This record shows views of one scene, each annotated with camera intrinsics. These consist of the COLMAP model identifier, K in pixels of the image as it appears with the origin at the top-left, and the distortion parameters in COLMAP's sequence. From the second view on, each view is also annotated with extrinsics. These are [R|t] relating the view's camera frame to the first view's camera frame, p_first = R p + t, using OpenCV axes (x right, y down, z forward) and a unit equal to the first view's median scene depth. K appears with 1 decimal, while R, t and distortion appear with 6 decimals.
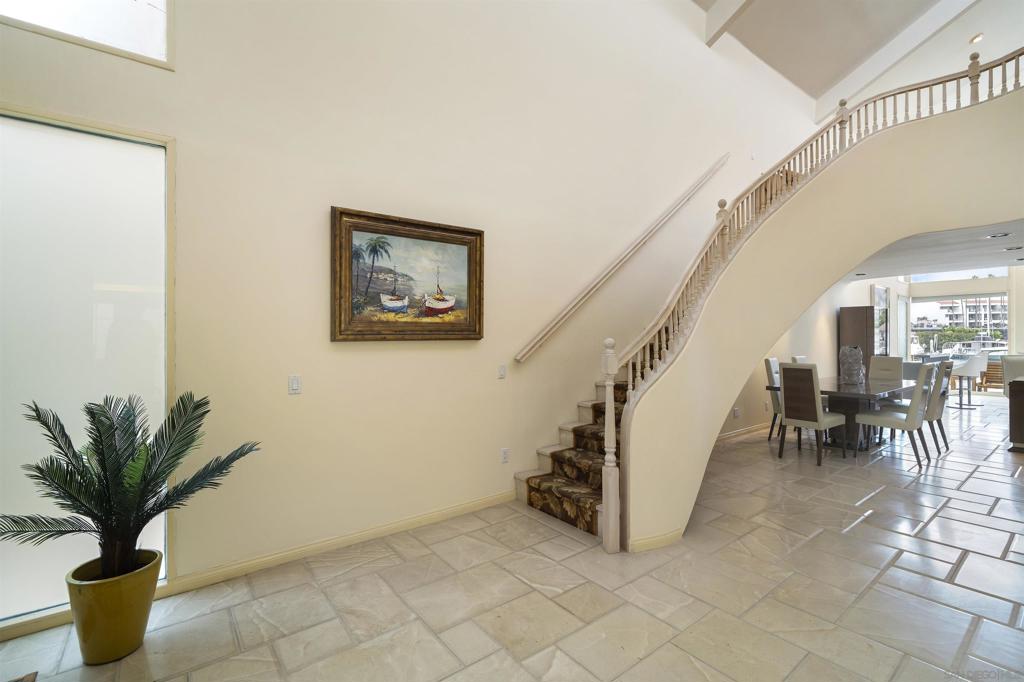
lens RADIAL K [[460.6, 0, 520.1], [0, 460.6, 332.5], [0, 0, 1]] dist [0.000911, 0.000219]
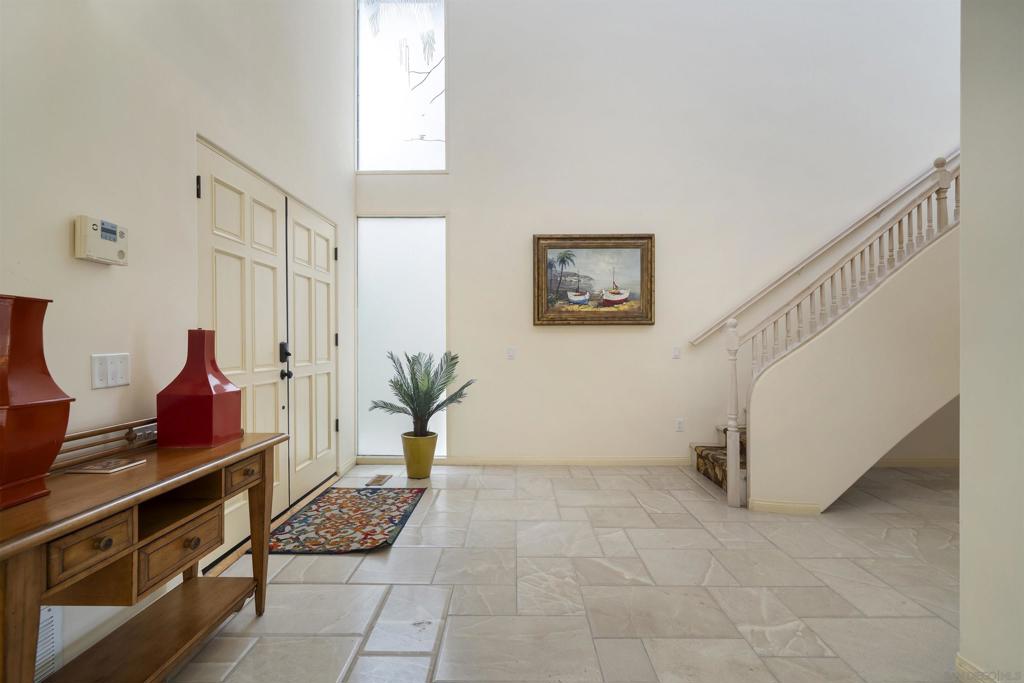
lens RADIAL K [[495.9, 0, 518.3], [0, 495.9, 335.0], [0, 0, 1]] dist [-0.001519, -0.000049]
pose [[0.785213, -0.004690, -0.619208, 0.503901], [0.005598, 0.999984, -0.000475, 0.047099], [0.619200, -0.003093, 0.785227, -0.269146]]
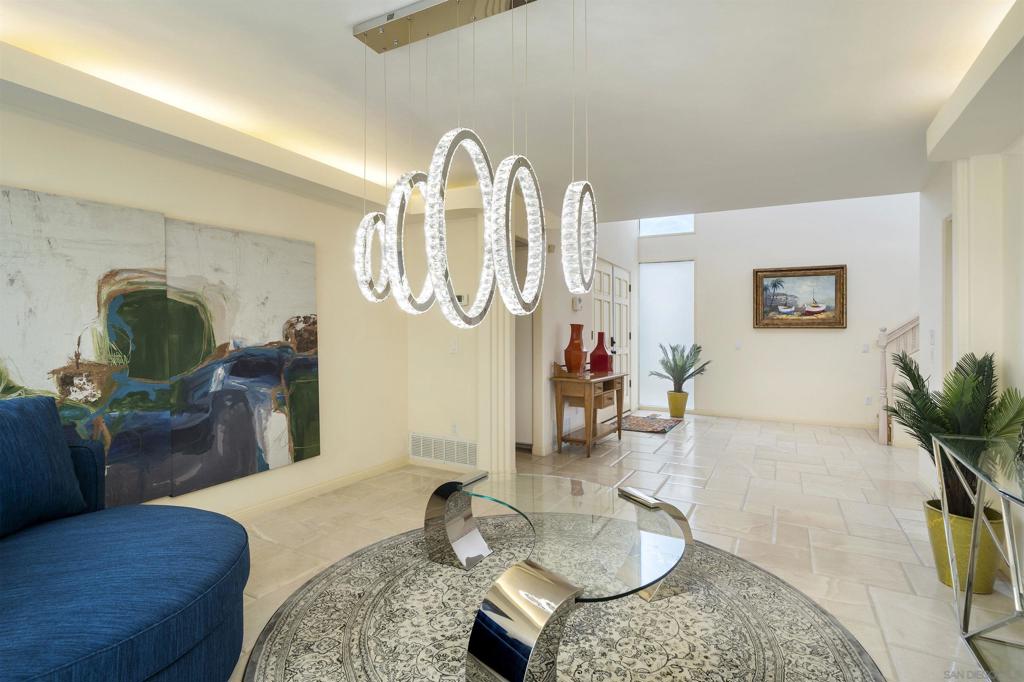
lens RADIAL K [[510.2, 0, 519.3], [0, 510.2, 322.4], [0, 0, 1]] dist [0.000777, 0.000222]
pose [[0.420514, -0.014546, -0.907170, 1.298911], [-0.003694, 0.999836, -0.017744, 0.036899], [0.907279, 0.010812, 0.420391, -1.040710]]
